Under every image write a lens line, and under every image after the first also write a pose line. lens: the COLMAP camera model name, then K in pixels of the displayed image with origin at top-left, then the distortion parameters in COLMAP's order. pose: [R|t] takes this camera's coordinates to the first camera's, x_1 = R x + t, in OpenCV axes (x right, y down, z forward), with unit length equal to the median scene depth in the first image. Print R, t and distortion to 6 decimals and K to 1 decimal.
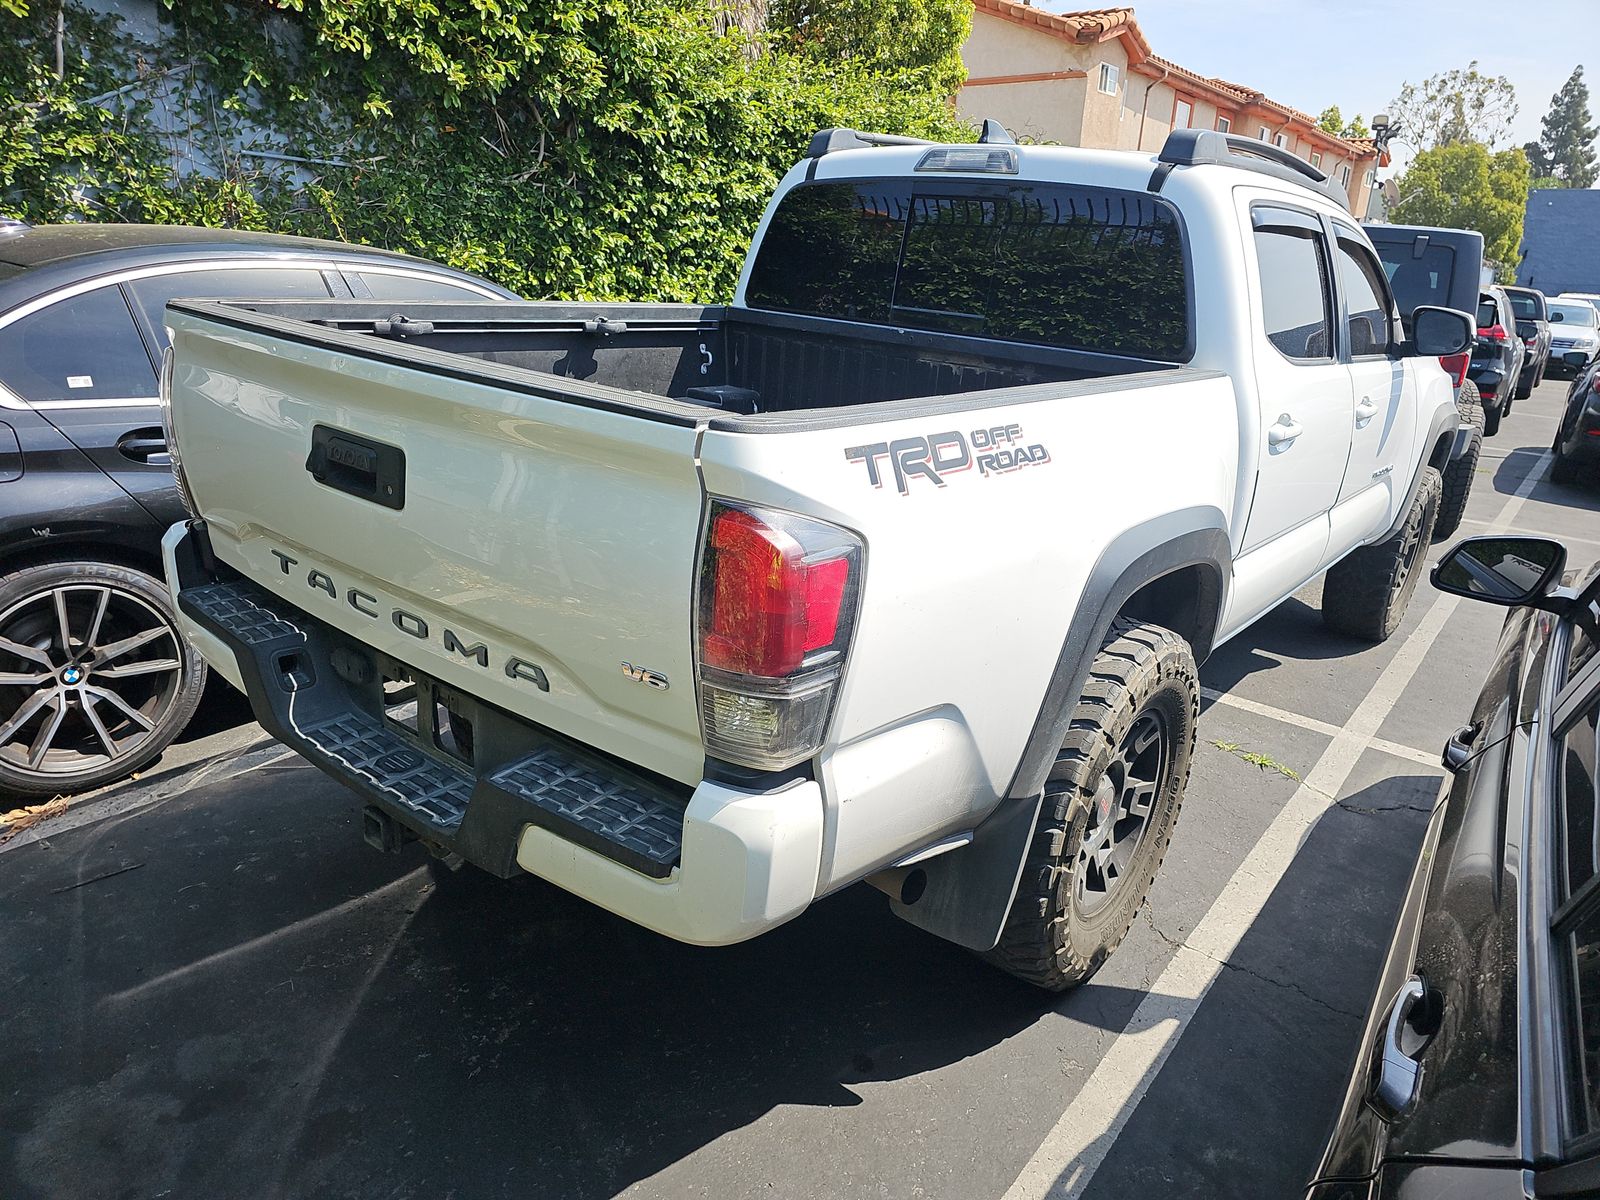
lens RADIAL K [[1044.0, 0, 801.1], [0, 1044.0, 613.5], [0, 0, 1]] dist [0.065734, -0.001670]
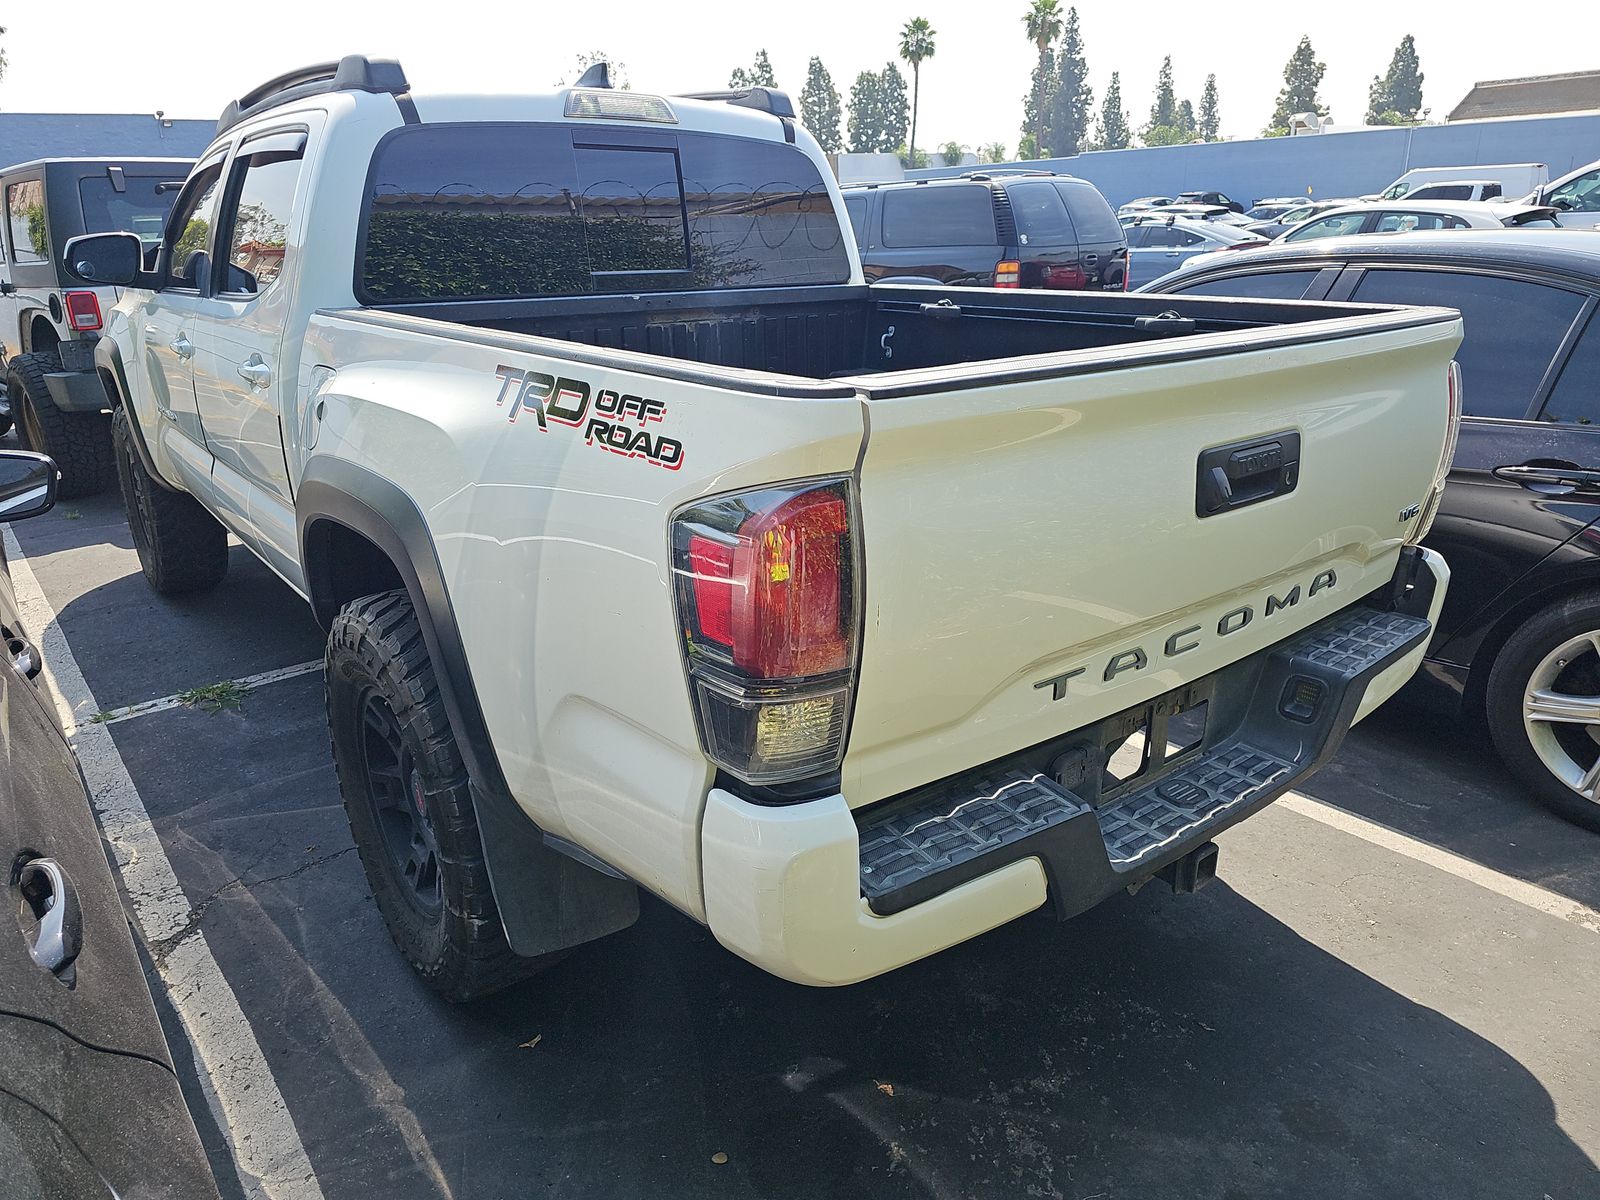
lens RADIAL K [[1083.6, 0, 809.2], [0, 1083.6, 619.3], [0, 0, 1]] dist [0.015647, 0.001428]
pose [[0.233257, -0.403560, 0.884721, -0.347036], [0.350529, 0.883546, 0.310607, -0.113006], [-0.907040, 0.237669, 0.347552, 0.261588]]
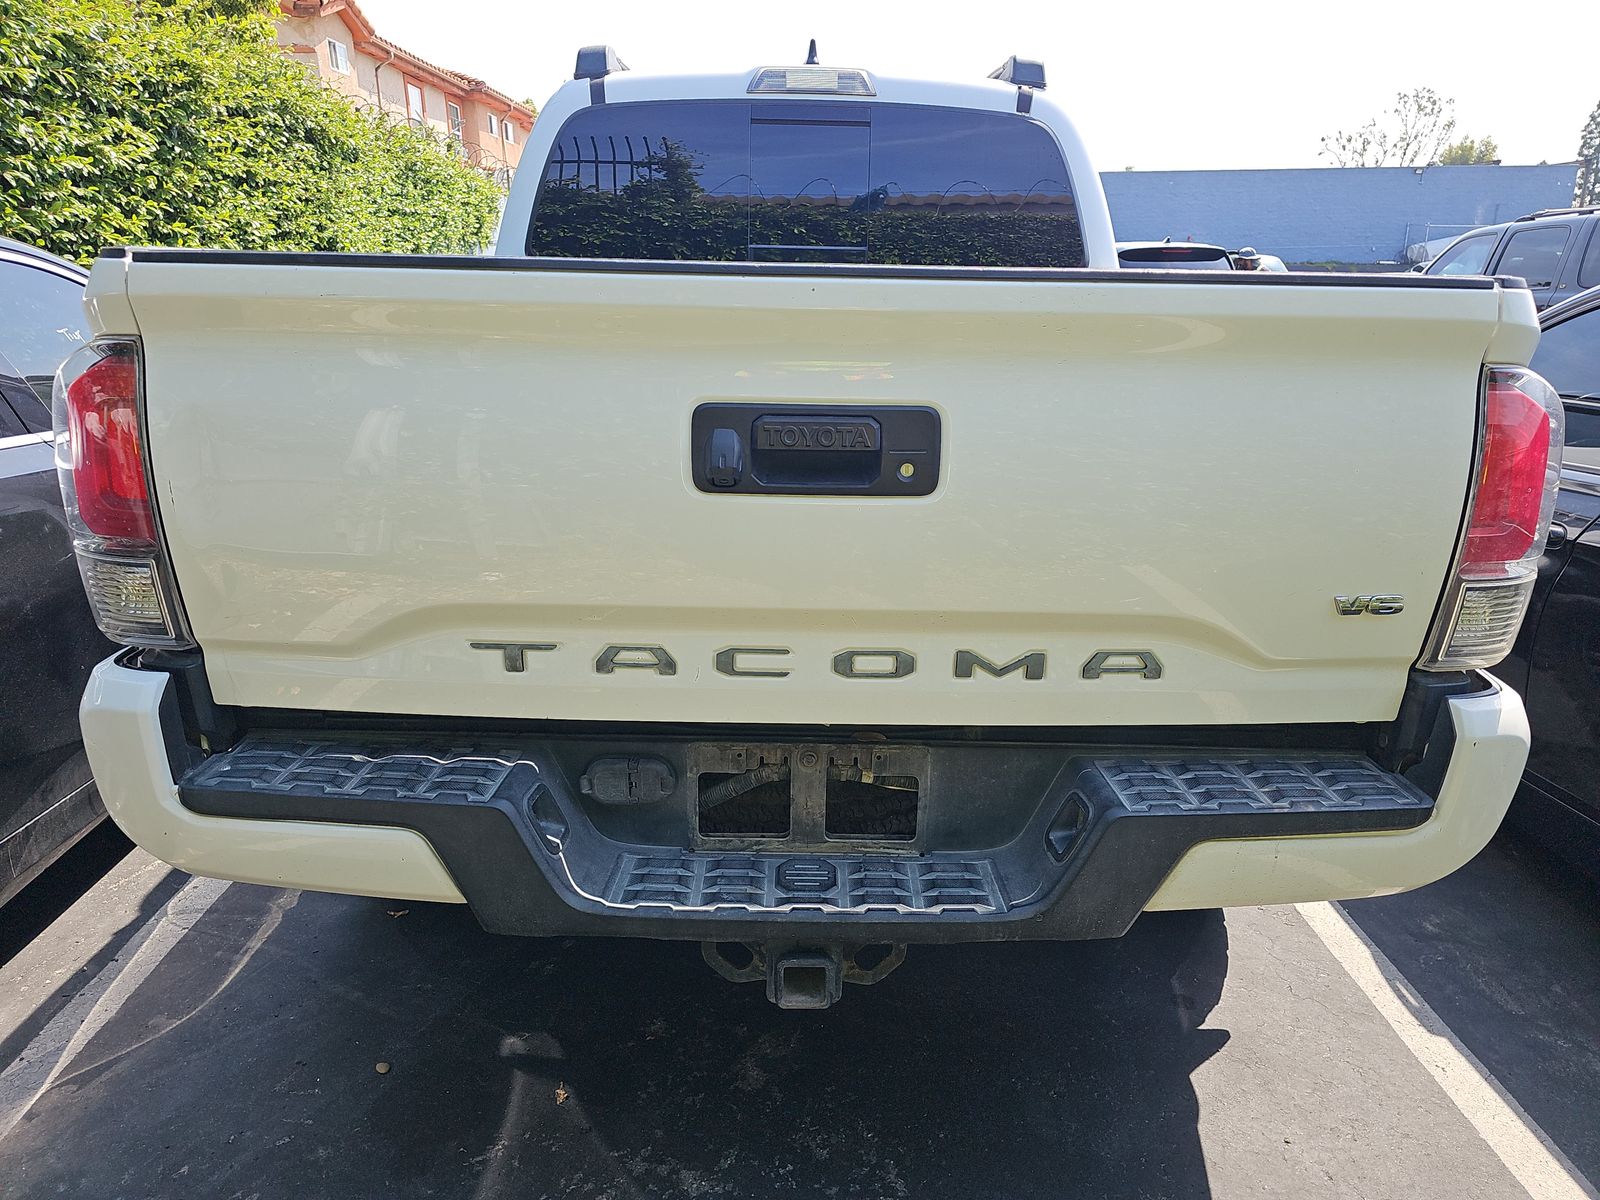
lens RADIAL K [[1087.2, 0, 800.0], [0, 1087.2, 600.0], [0, 0, 1]] dist [0.009153, 0.000505]
pose [[0.785357, -0.240924, 0.570237, -0.211085], [0.246685, 0.966660, 0.068666, -0.024296], [-0.567768, 0.086741, 0.818606, 0.111131]]
